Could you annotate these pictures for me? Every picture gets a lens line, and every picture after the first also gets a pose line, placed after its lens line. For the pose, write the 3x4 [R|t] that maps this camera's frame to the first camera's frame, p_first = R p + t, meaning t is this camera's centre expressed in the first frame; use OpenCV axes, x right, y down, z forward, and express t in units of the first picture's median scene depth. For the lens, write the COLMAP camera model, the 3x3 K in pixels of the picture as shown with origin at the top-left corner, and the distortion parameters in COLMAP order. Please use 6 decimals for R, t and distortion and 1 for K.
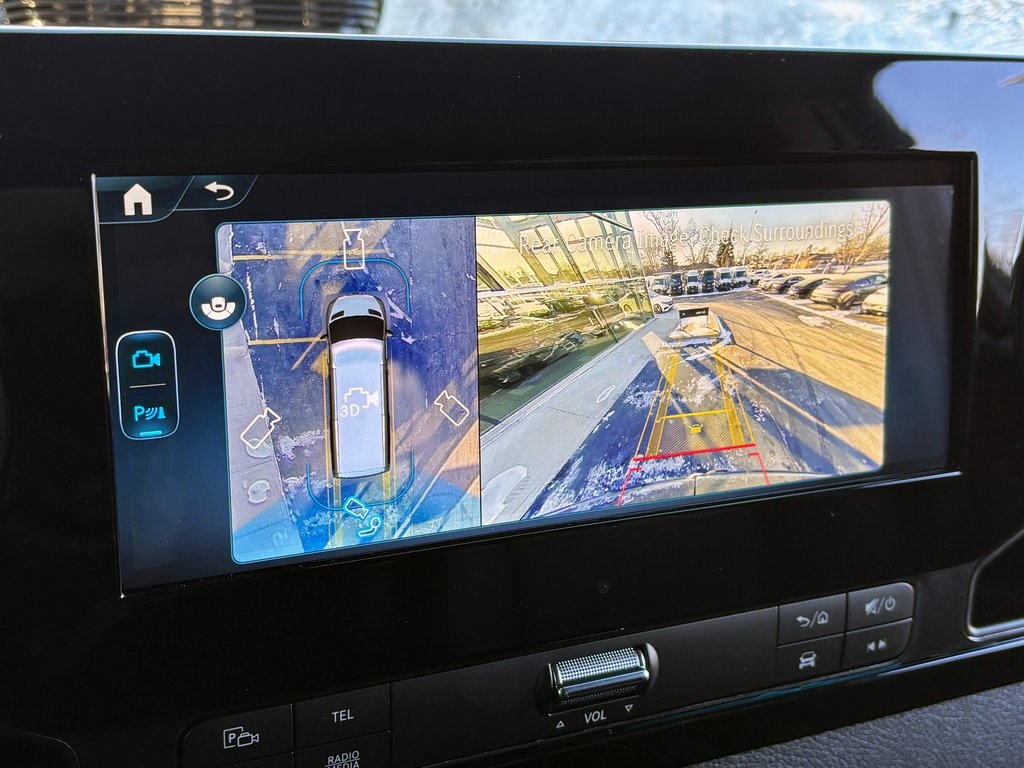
lens RADIAL K [[1581.4, 0, 512.0], [0, 1581.4, 384.0], [0, 0, 1]] dist [-0.052677, -0.123392]
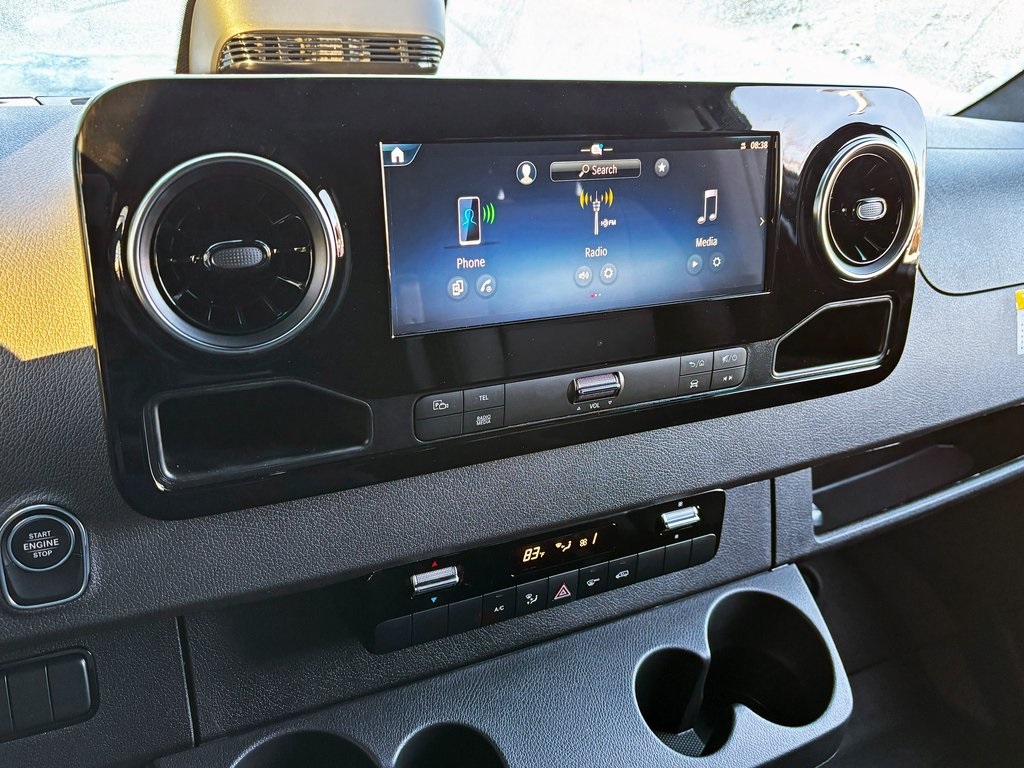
lens RADIAL K [[915.7, 0, 512.0], [0, 915.7, 384.0], [0, 0, 1]] dist [-0.041641, -0.006606]
pose [[0.999973, -0.007321, 0.000194, -0.051333], [0.007245, 0.992711, 0.120304, 0.029899], [-0.001074, -0.120300, 0.992737, -0.188963]]
